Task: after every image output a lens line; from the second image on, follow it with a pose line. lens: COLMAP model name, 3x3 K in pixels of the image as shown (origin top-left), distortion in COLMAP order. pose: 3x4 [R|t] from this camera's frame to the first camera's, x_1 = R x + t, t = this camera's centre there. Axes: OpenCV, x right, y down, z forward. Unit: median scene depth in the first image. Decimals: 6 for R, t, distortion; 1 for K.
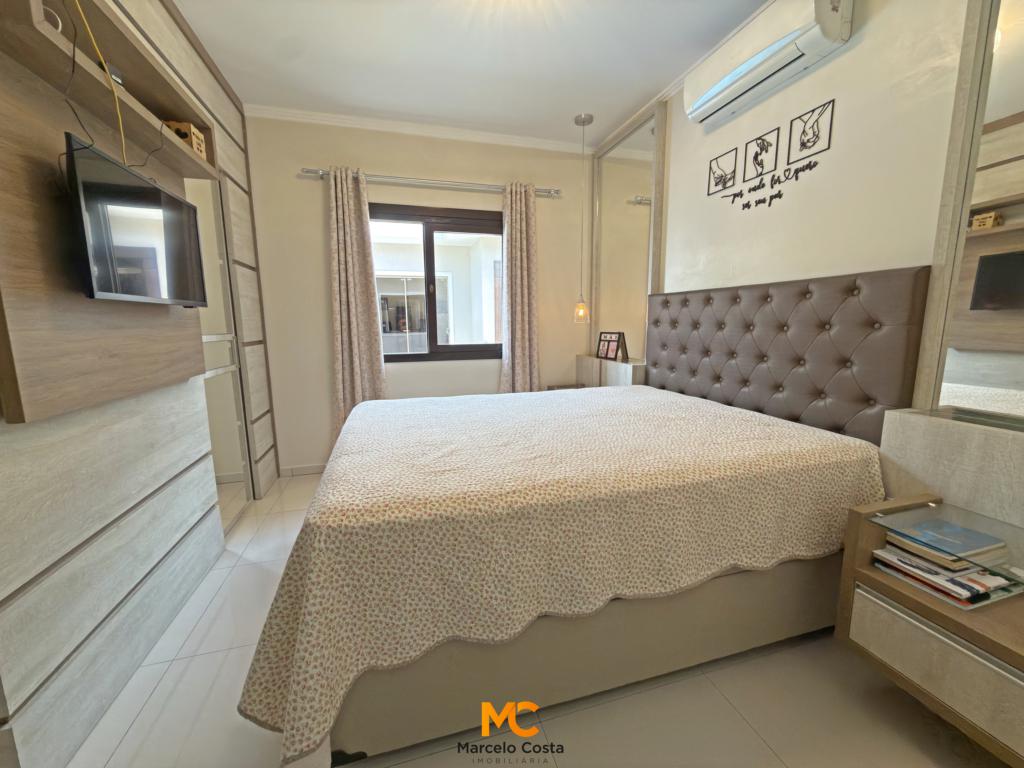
lens RADIAL K [[405.2, 0, 507.2], [0, 405.2, 391.7], [0, 0, 1]] dist [-0.001578, 0.000017]
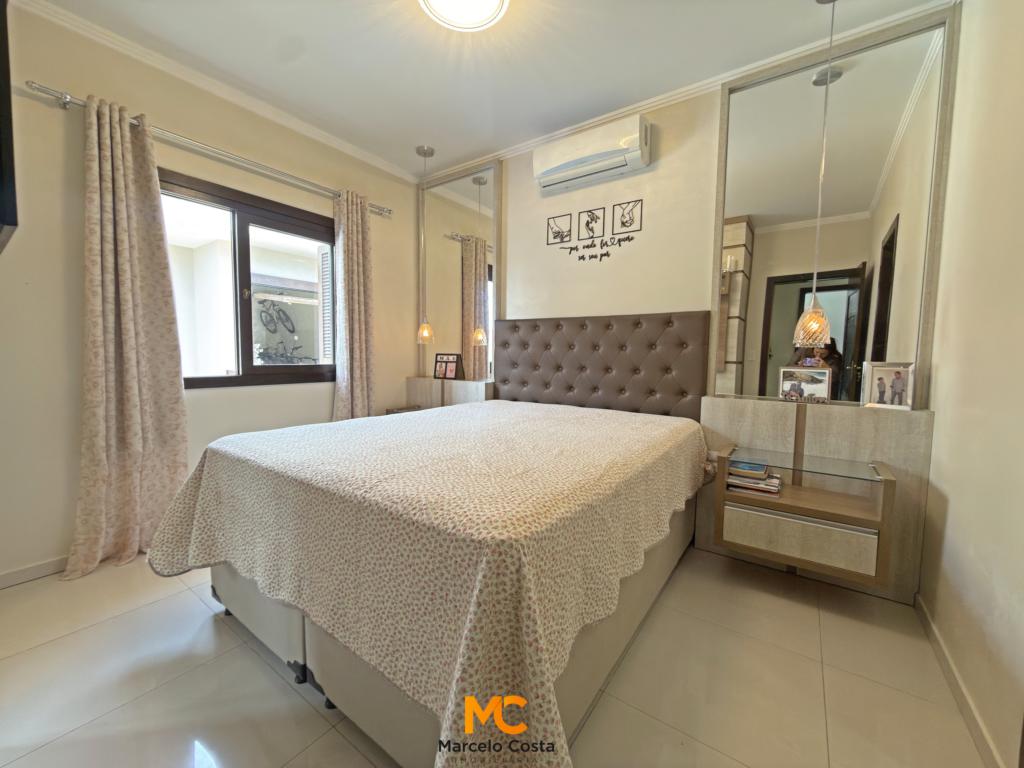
lens RADIAL K [[405.2, 0, 515.9], [0, 405.2, 391.4], [0, 0, 1]] dist [-0.001578, 0.000017]
pose [[0.784202, -0.038289, 0.619323, -0.324599], [0.085251, 0.995278, -0.046415, 0.017978], [-0.614621, 0.089196, 0.783763, 0.094099]]
